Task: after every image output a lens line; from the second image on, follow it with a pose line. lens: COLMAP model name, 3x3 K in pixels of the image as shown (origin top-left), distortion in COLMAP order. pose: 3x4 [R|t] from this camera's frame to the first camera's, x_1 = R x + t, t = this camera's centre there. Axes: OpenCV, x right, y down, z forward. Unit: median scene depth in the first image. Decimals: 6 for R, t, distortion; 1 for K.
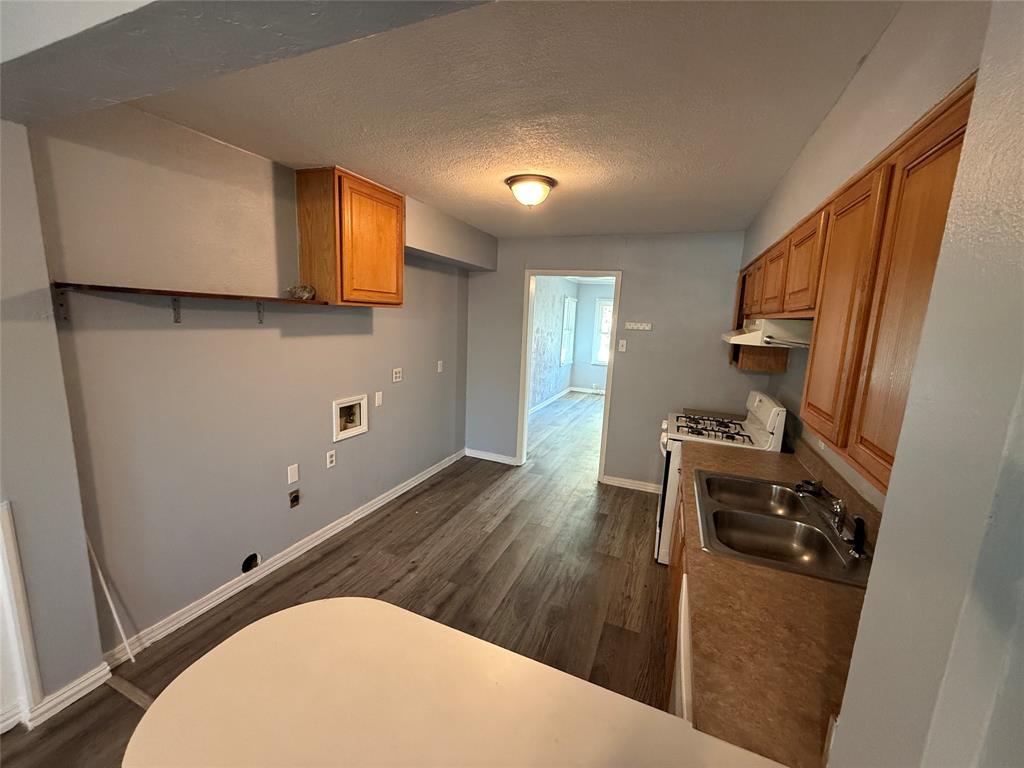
lens RADIAL K [[412.3, 0, 509.4], [0, 412.3, 383.2], [0, 0, 1]] dist [-0.000341, -0.000011]
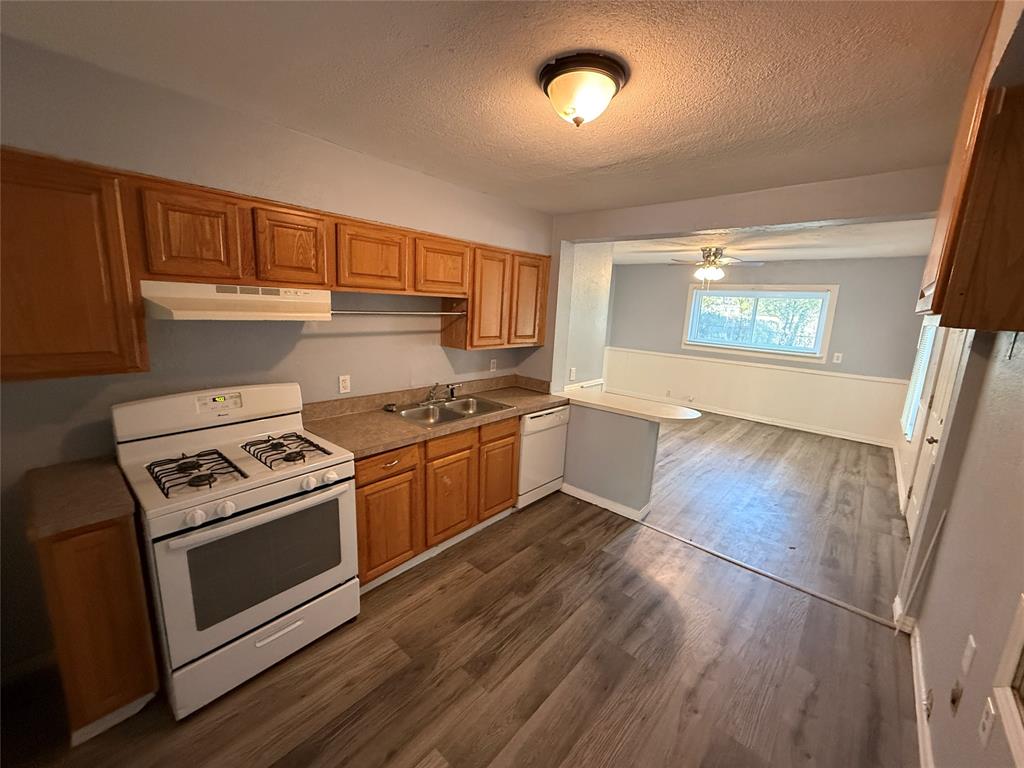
lens RADIAL K [[412.3, 0, 512.3], [0, 412.3, 383.3], [0, 0, 1]] dist [-0.000341, -0.000011]
pose [[-0.943426, -0.140619, 0.300289, -0.099128], [-0.029388, 0.937519, 0.346690, -0.294406], [-0.330278, 0.318252, -0.888613, 1.751940]]
